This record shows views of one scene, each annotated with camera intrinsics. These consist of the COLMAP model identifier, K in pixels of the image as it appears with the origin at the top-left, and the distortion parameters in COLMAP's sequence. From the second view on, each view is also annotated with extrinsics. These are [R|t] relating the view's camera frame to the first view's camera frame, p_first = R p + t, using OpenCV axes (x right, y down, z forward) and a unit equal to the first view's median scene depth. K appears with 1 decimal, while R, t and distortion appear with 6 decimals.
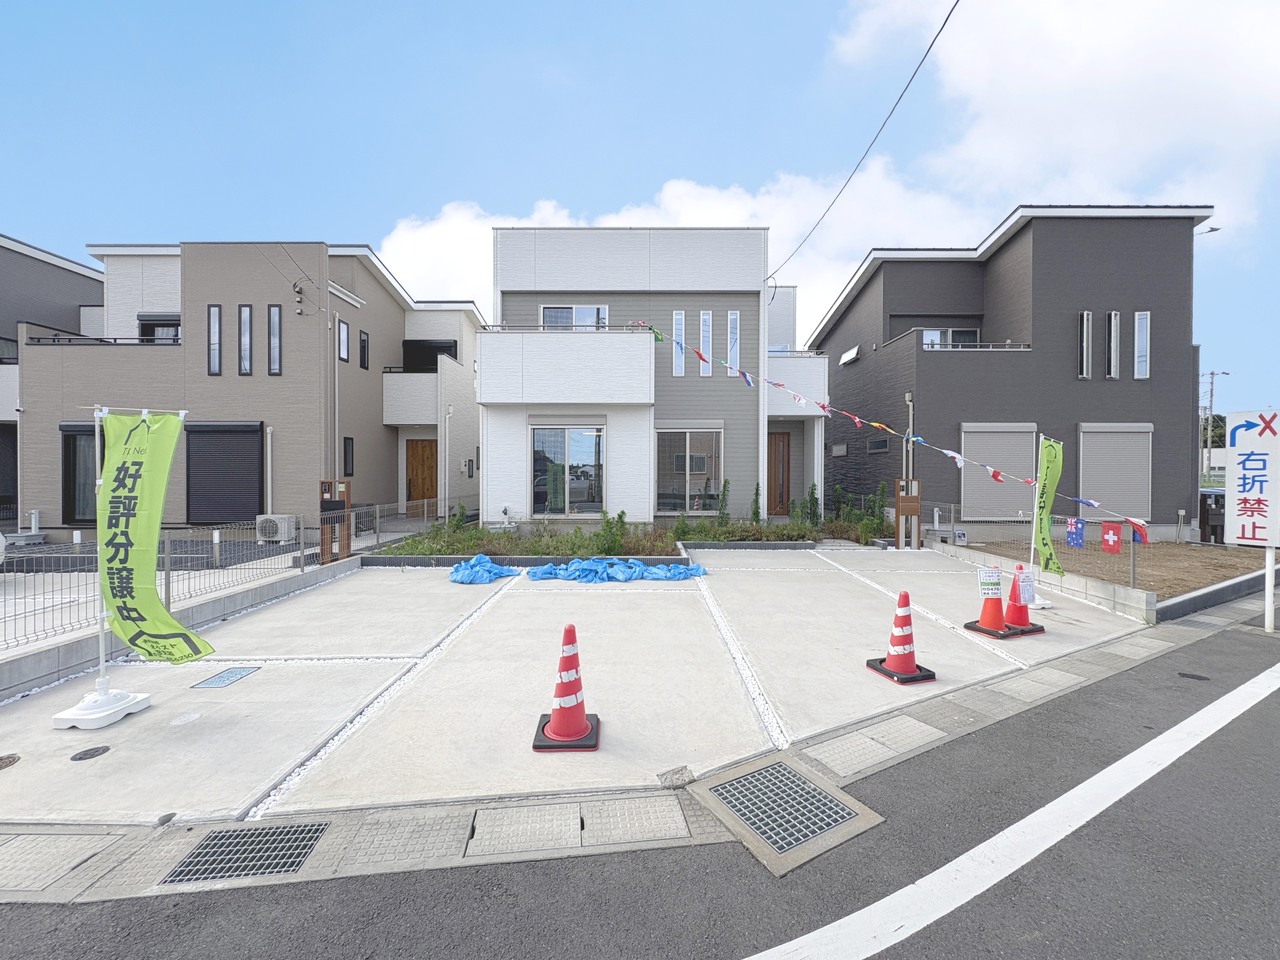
lens RADIAL K [[510.4, 0, 641.3], [0, 510.4, 475.3], [0, 0, 1]] dist [0.002039, -0.000377]
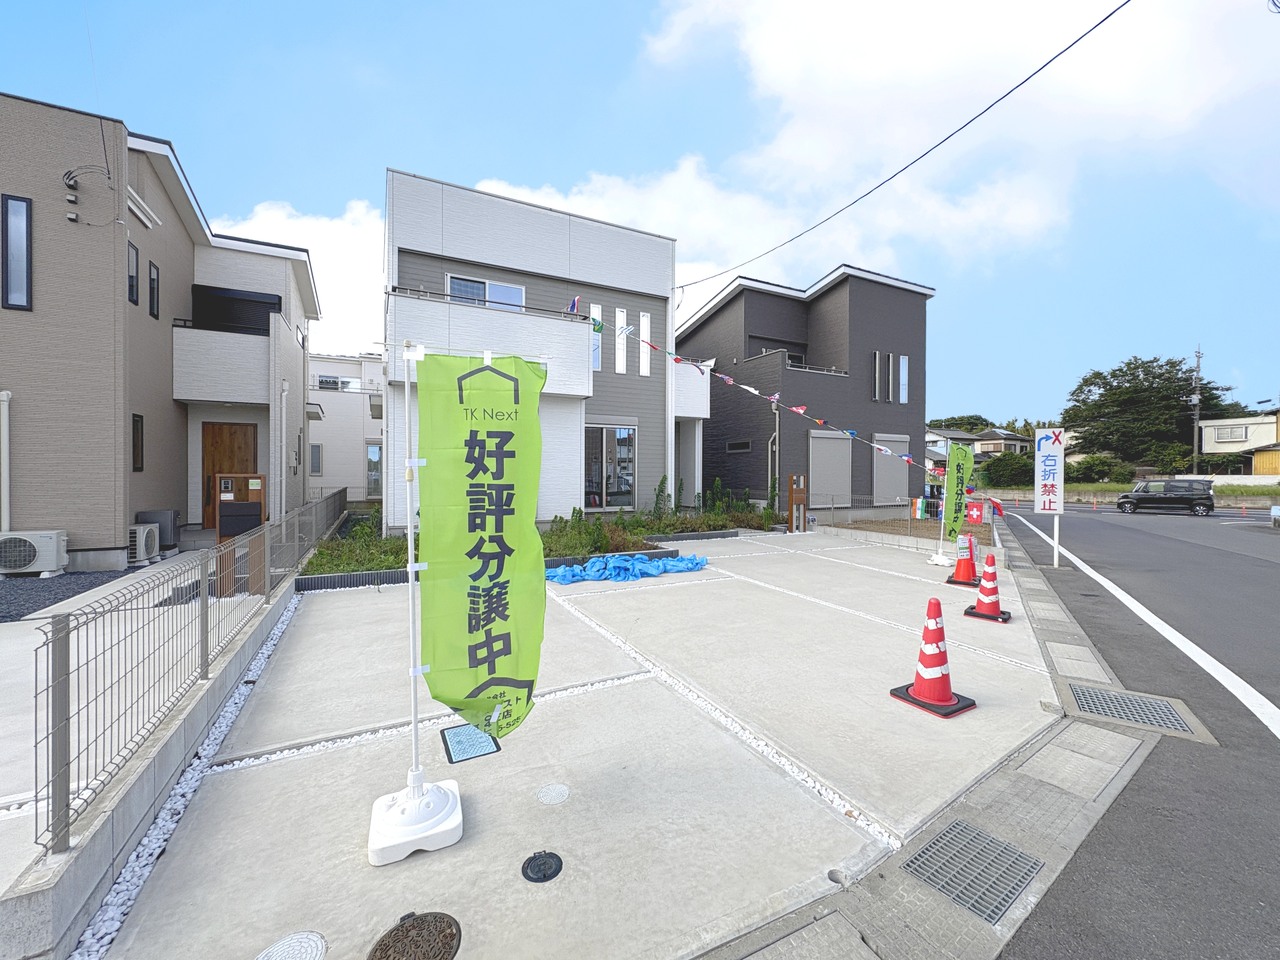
lens RADIAL K [[510.4, 0, 641.3], [0, 510.4, 475.3], [0, 0, 1]] dist [0.002039, -0.000377]
pose [[0.888021, -0.000866, 0.459801, -0.336416], [0.000855, 1.000000, 0.000234, 0.008728], [-0.459801, 0.000186, 0.888022, 0.092517]]
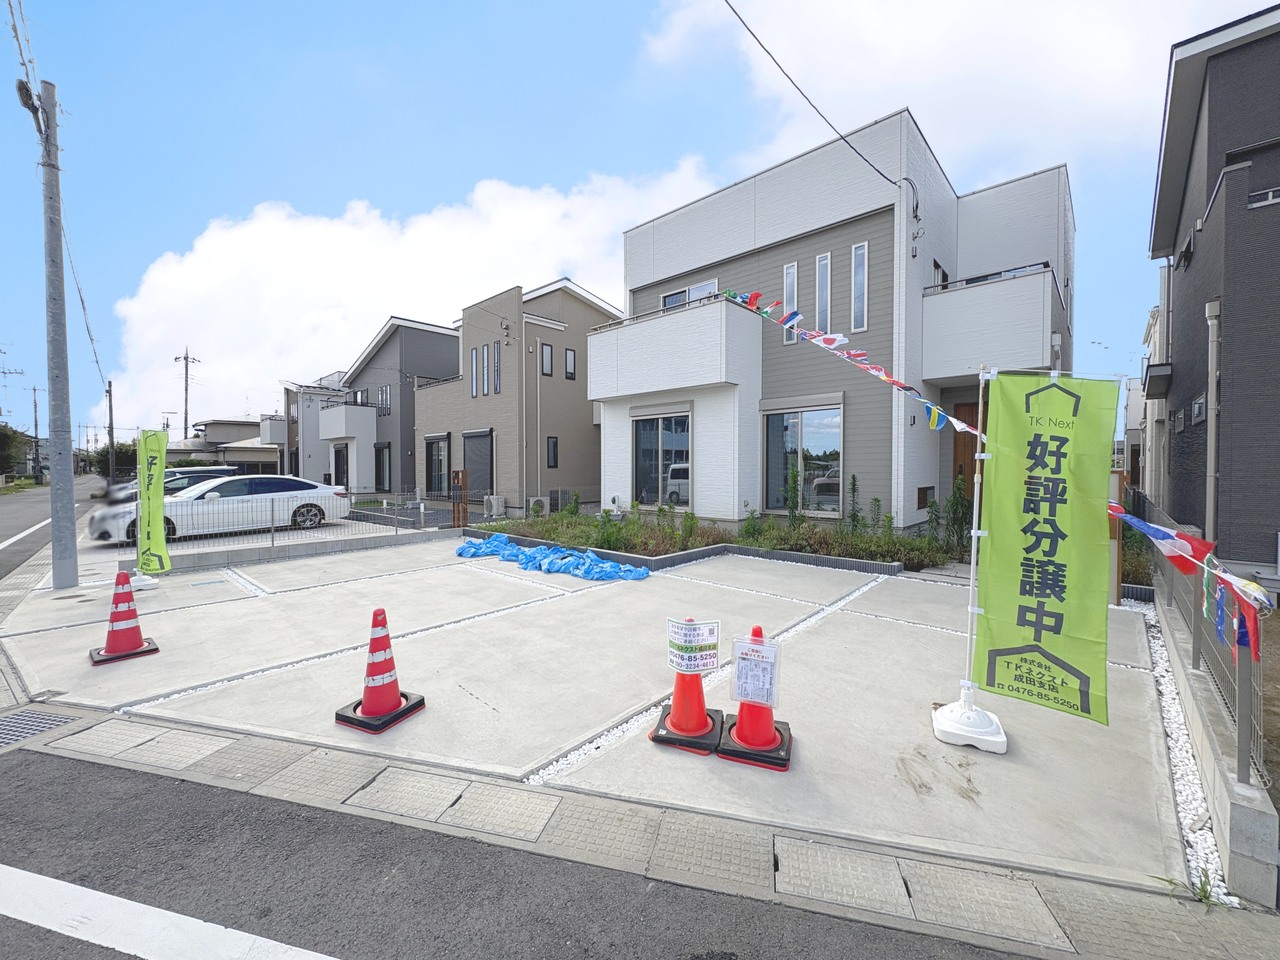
lens RADIAL K [[510.4, 0, 641.3], [0, 510.4, 475.3], [0, 0, 1]] dist [0.002039, -0.000377]
pose [[0.736887, 0.008161, -0.675967, 0.501506], [-0.000638, 0.999935, 0.011377, 0.006988], [0.676016, -0.007953, 0.736844, 0.265838]]
